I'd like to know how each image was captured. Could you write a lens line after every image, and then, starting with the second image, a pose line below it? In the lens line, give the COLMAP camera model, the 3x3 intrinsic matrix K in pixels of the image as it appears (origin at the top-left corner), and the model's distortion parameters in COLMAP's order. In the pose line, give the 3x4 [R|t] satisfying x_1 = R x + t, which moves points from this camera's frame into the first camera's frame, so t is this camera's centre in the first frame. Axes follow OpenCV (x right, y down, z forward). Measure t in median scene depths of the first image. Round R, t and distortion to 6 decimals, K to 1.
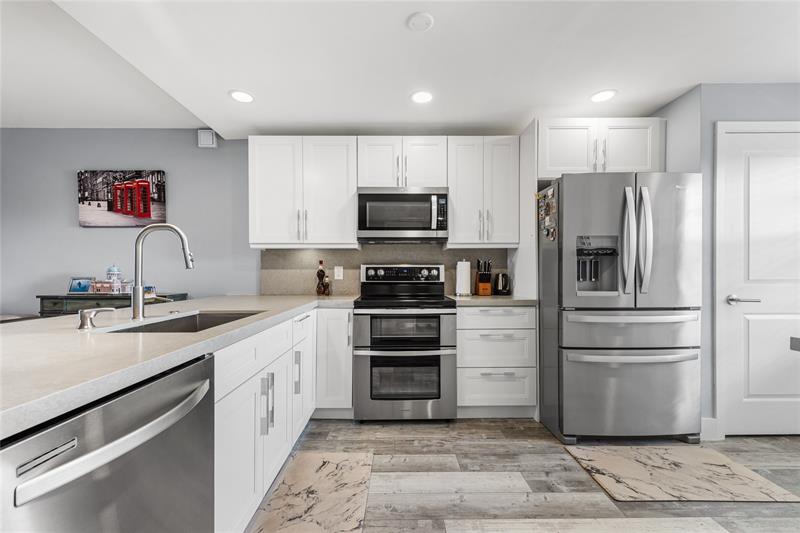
lens RADIAL K [[333.9, 0, 399.6], [0, 333.9, 275.0], [0, 0, 1]] dist [0.010298, -0.001876]
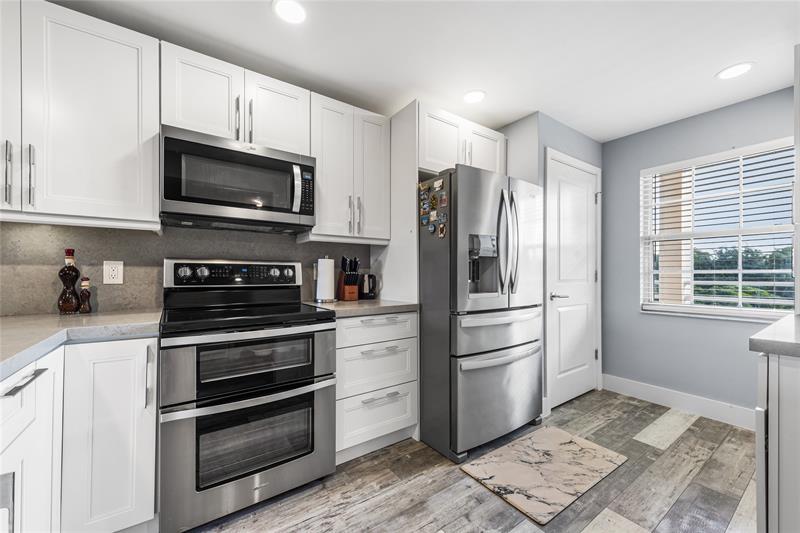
lens RADIAL K [[316.6, 0, 400.1], [0, 316.6, 273.0], [0, 0, 1]] dist [0.008051, -0.001864]
pose [[0.824075, 0.004075, 0.566466, -0.098332], [-0.000767, 0.999981, -0.006079, -0.002395], [-0.566480, 0.004575, 0.824063, 0.311016]]
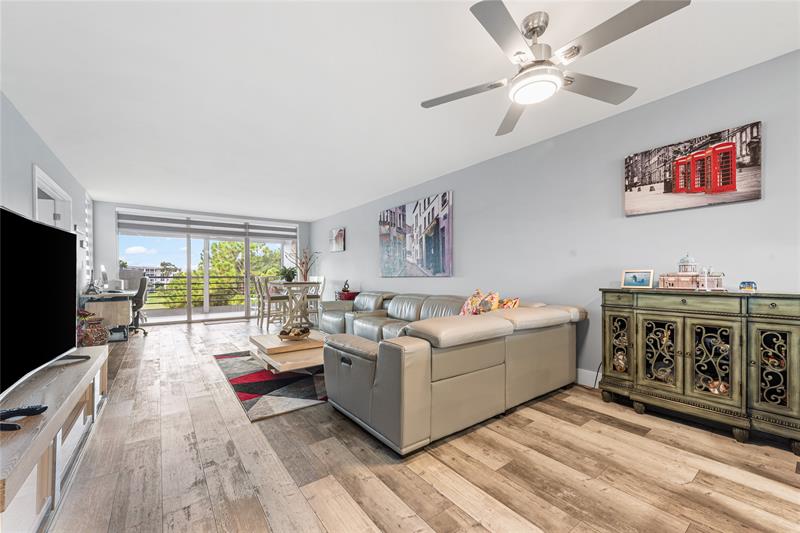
lens RADIAL K [[316.6, 0, 389.5], [0, 316.6, 280.6], [0, 0, 1]] dist [0.008051, -0.001864]
pose [[0.577043, 0.013017, -0.816610, -0.677084], [-0.004202, 0.999907, 0.012970, 0.028050], [0.816703, -0.004052, 0.577044, -0.049984]]
